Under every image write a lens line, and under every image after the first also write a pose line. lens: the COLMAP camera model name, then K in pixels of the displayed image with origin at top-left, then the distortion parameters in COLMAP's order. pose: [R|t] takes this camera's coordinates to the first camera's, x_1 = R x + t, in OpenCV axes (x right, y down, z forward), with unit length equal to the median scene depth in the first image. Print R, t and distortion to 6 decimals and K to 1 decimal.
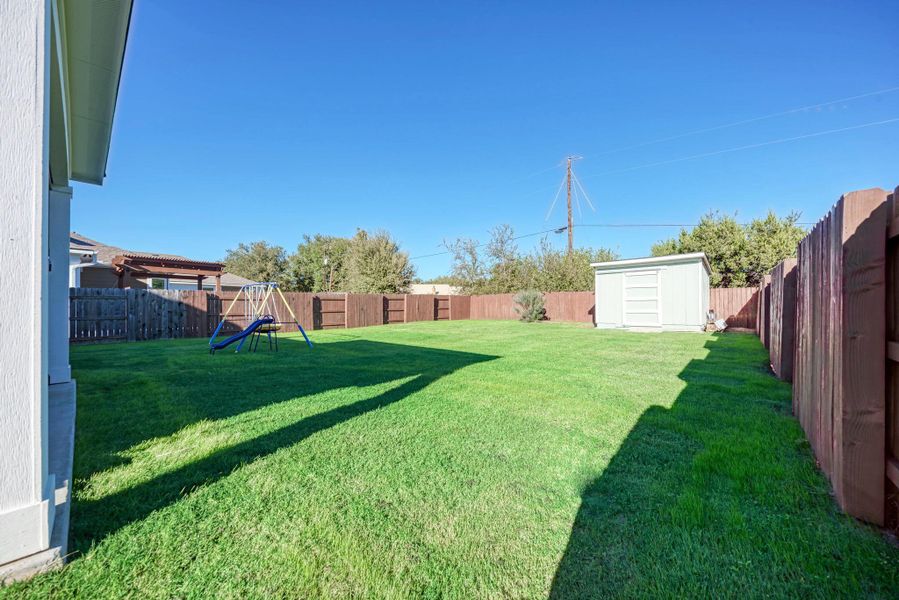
lens RADIAL K [[323.0, 0, 450.9], [0, 323.0, 305.6], [0, 0, 1]] dist [0.018571, -0.006649]
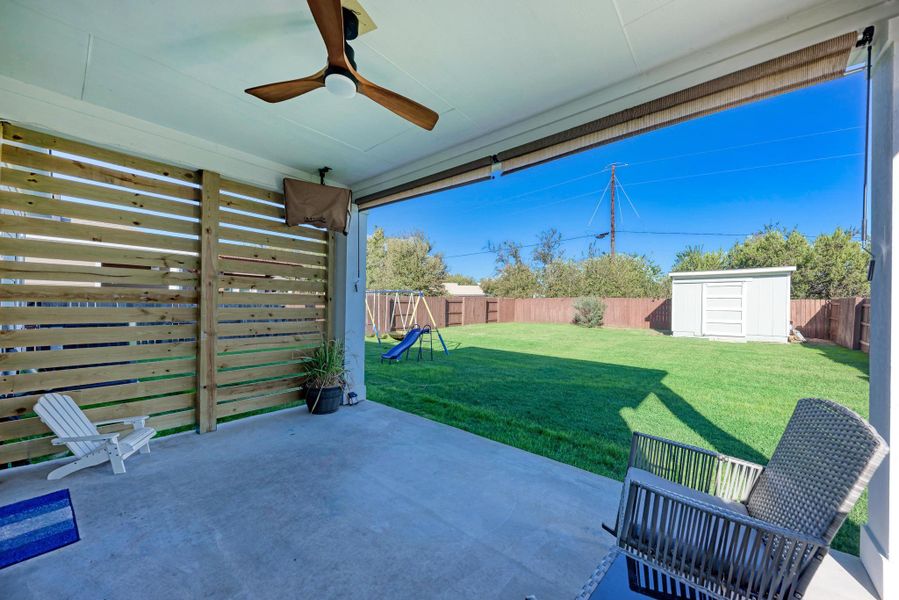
lens RADIAL K [[323.0, 0, 450.9], [0, 323.0, 305.6], [0, 0, 1]] dist [0.018571, -0.006649]
pose [[0.999610, 0.019426, 0.020043, -0.205232], [-0.019585, 0.999778, 0.007752, -0.016057], [-0.019888, -0.008142, 0.999769, -0.011041]]
